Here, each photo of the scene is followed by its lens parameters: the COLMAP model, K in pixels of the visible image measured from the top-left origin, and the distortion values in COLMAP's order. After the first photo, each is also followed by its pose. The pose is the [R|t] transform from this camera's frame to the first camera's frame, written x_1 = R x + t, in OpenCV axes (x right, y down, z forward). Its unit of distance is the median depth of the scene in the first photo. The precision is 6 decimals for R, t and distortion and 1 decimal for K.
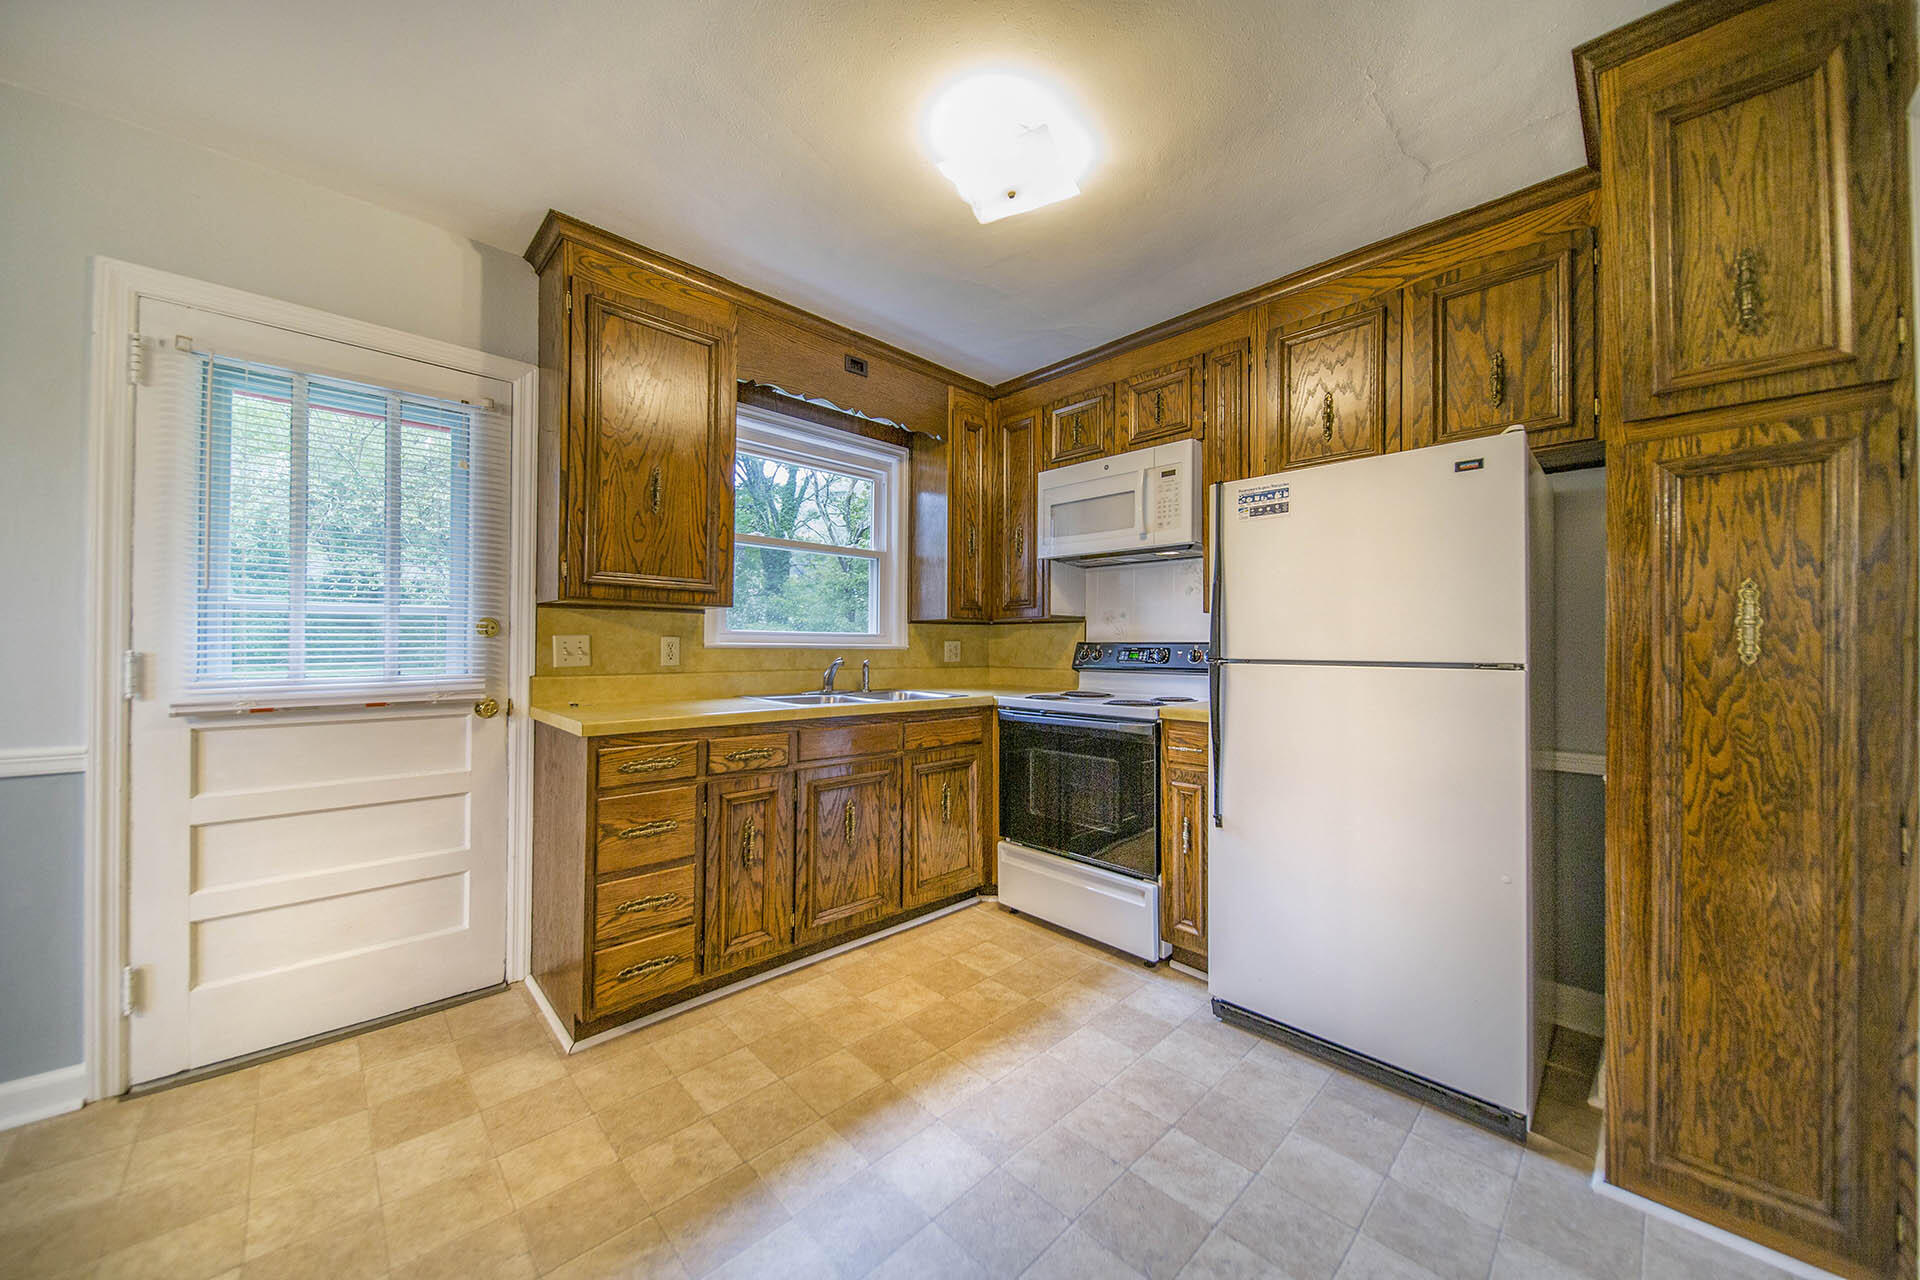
lens RADIAL K [[670.7, 0, 960.0], [0, 670.7, 640.0], [0, 0, 1]] dist [0.014756, -0.008071]
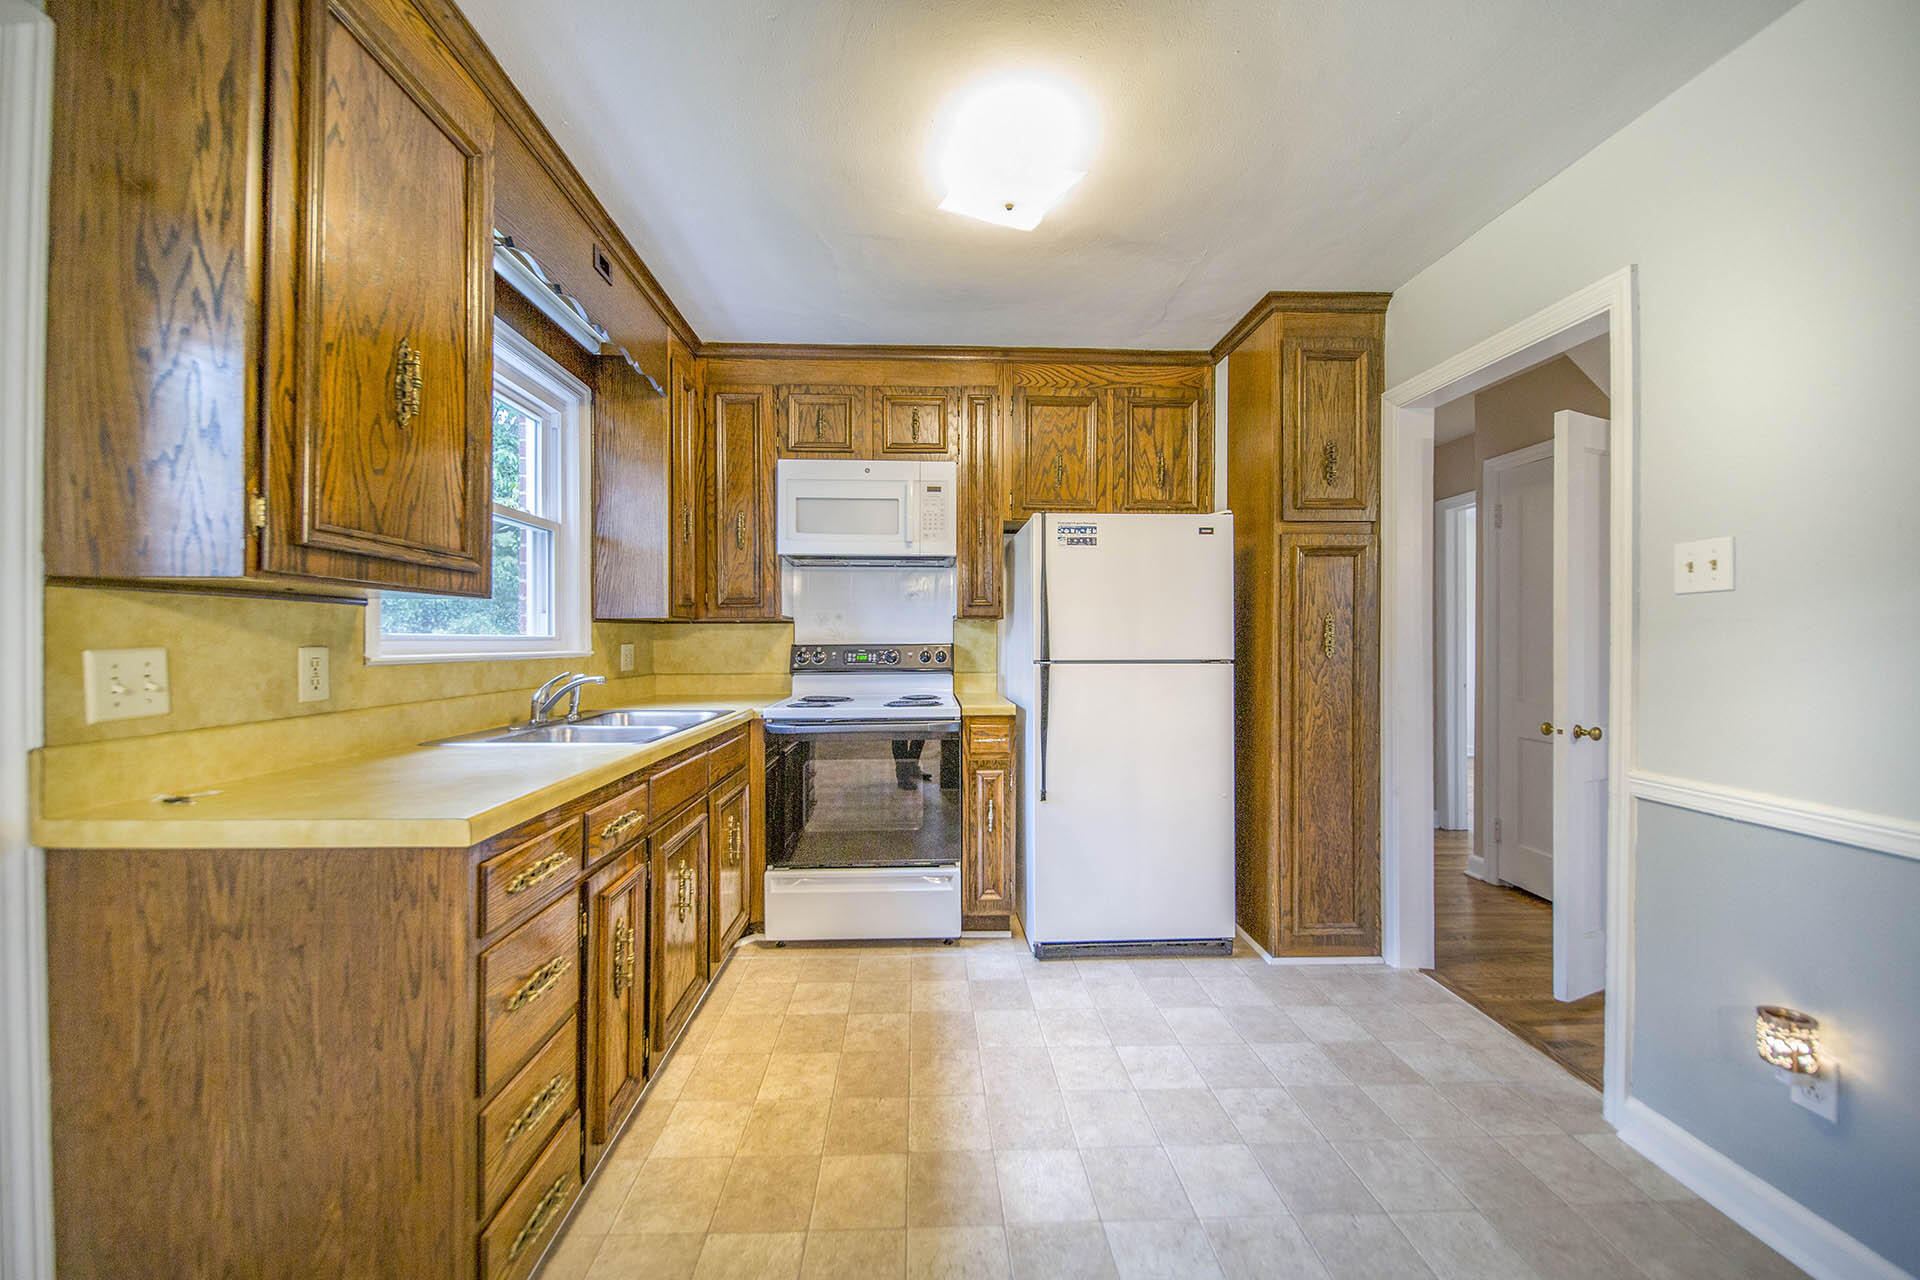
lens RADIAL K [[675.6, 0, 944.8], [0, 675.6, 641.8], [0, 0, 1]] dist [0.011375, -0.008319]
pose [[0.667107, -0.009939, 0.744896, -0.541706], [-0.000725, 0.999902, 0.013990, -0.019002], [-0.744962, -0.009872, 0.667034, 0.283770]]
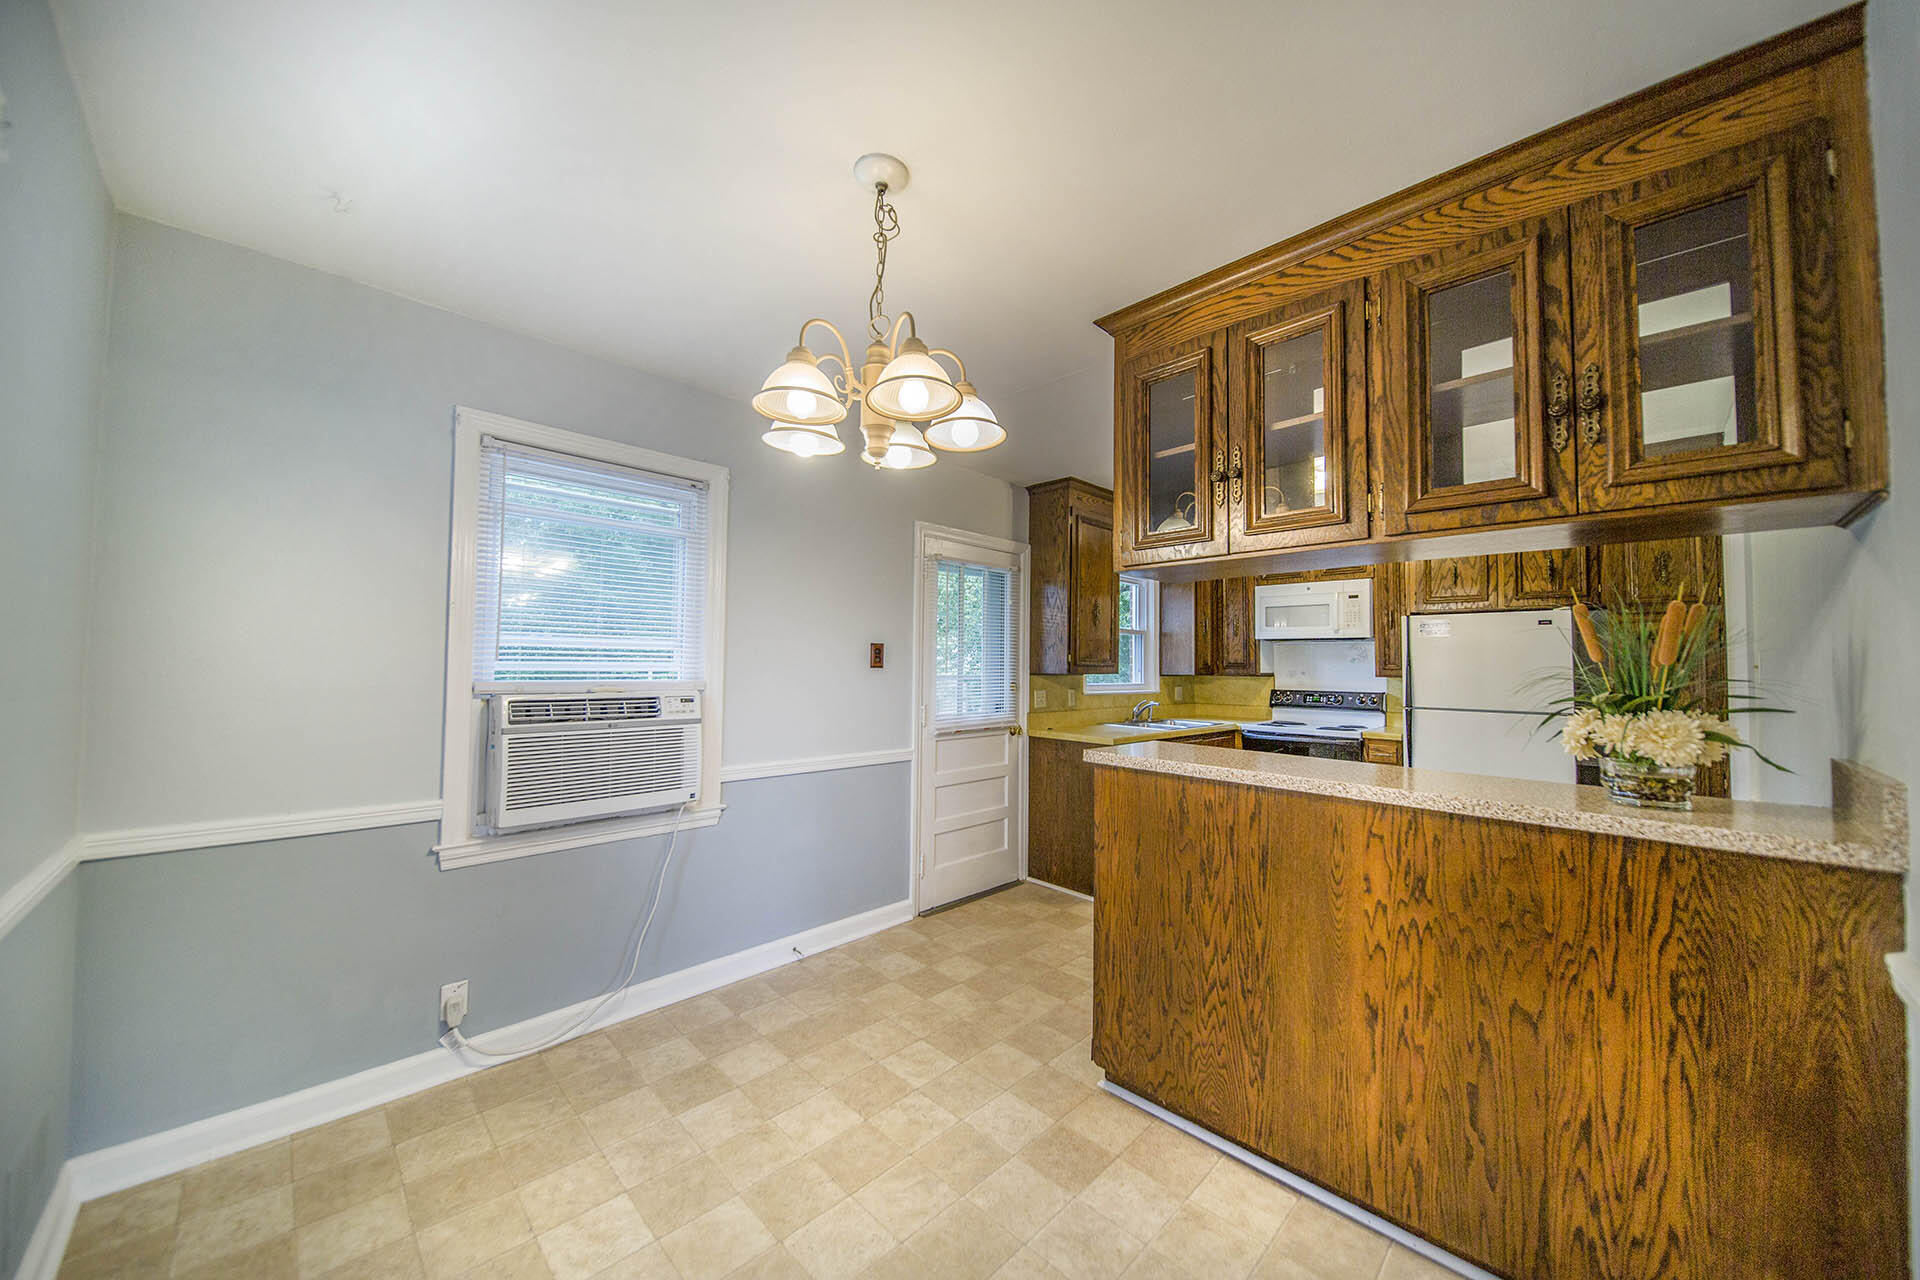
lens RADIAL K [[670.7, 0, 960.0], [0, 670.7, 640.0], [0, 0, 1]] dist [0.014756, -0.008071]
pose [[0.999787, 0.006318, 0.019666, -0.820631], [-0.005730, 0.999540, -0.029792, -0.085797], [-0.019845, 0.029673, 0.999363, -0.796411]]
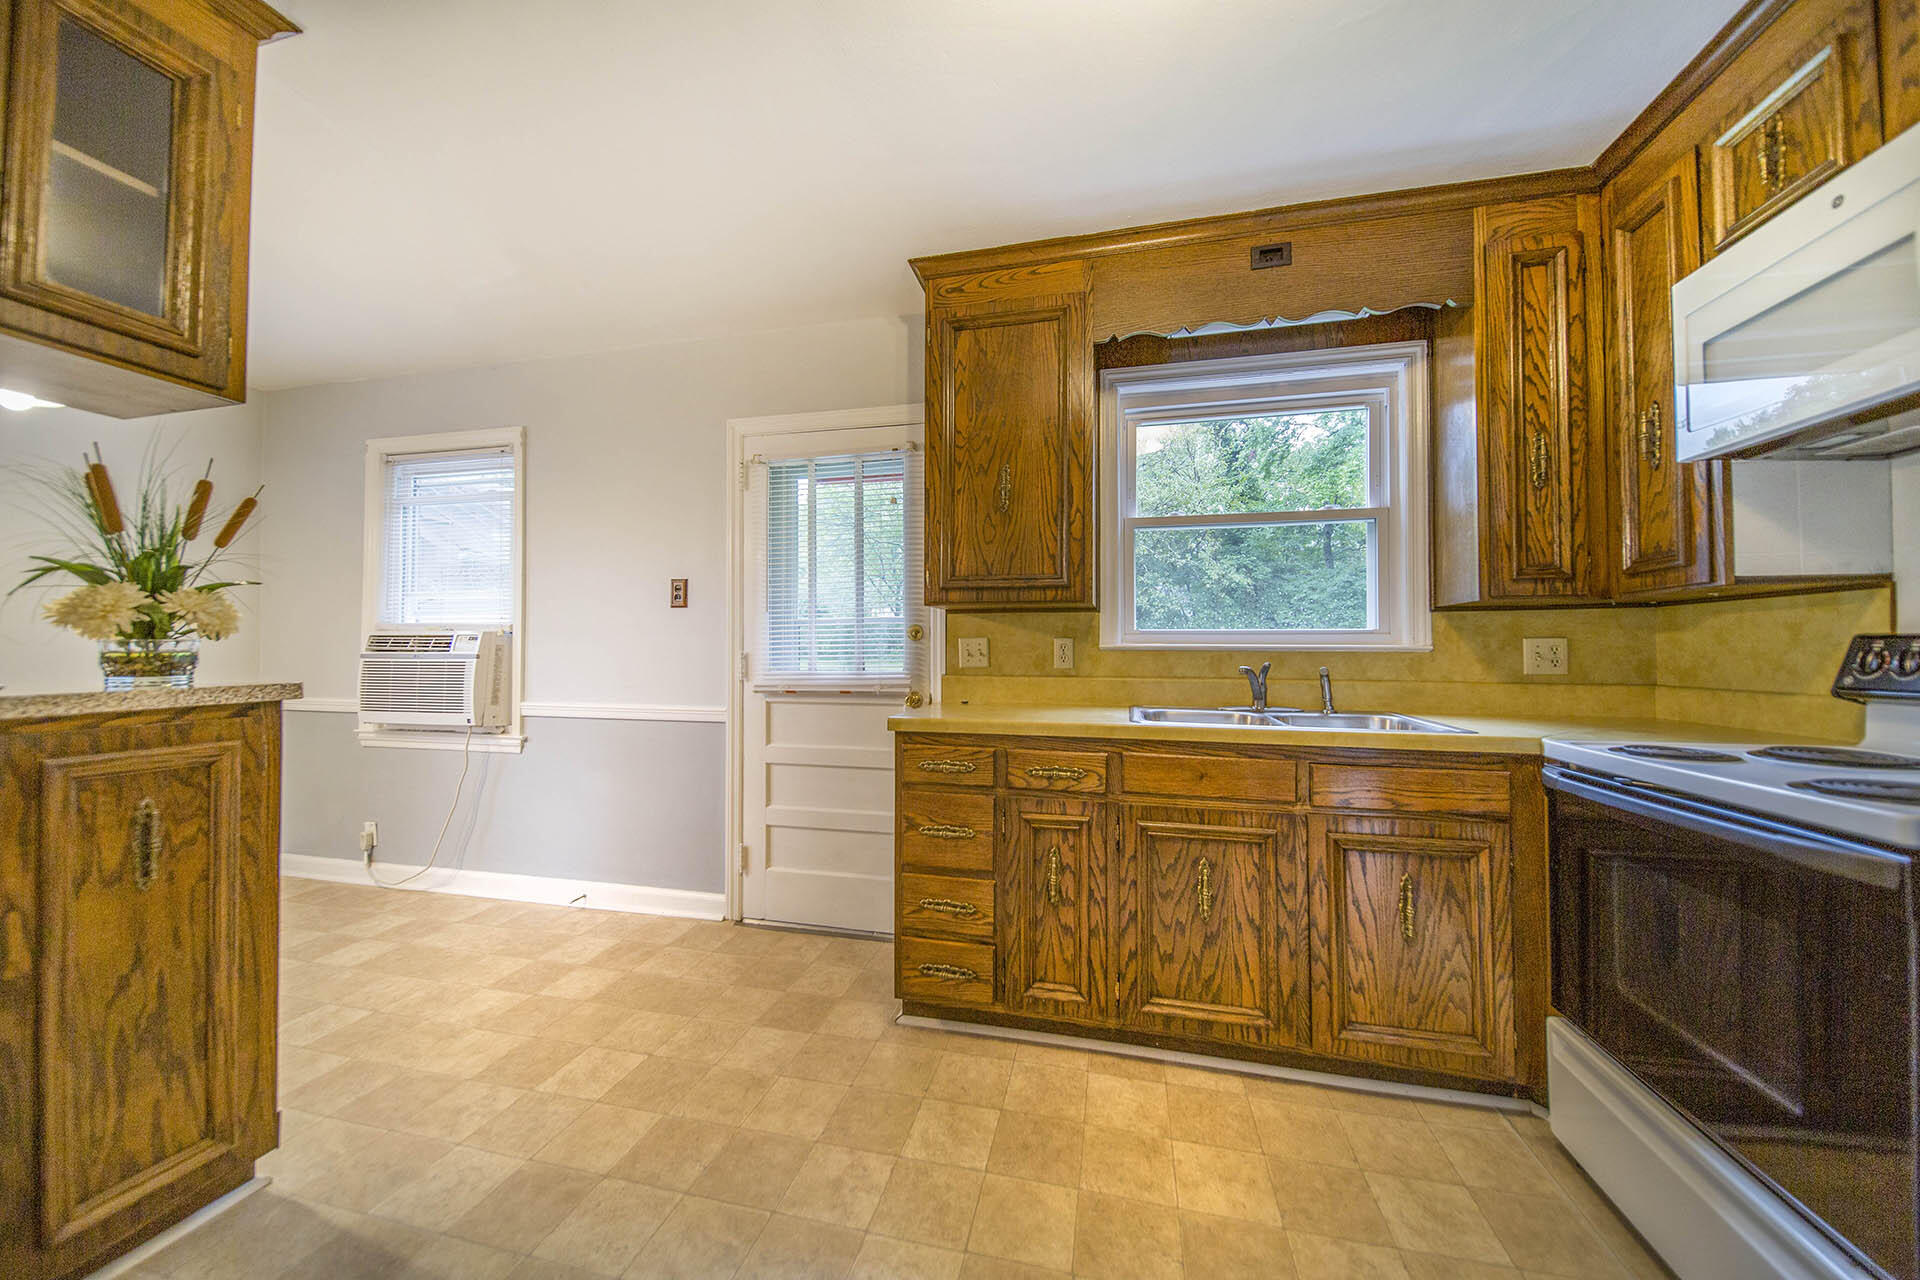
lens RADIAL K [[670.7, 0, 960.0], [0, 670.7, 640.0], [0, 0, 1]] dist [0.014756, -0.008071]
pose [[0.539572, -0.017261, -0.841762, 0.315423], [0.007922, 0.999850, -0.015425, 0.012105], [0.841902, 0.001654, 0.539628, 0.396374]]
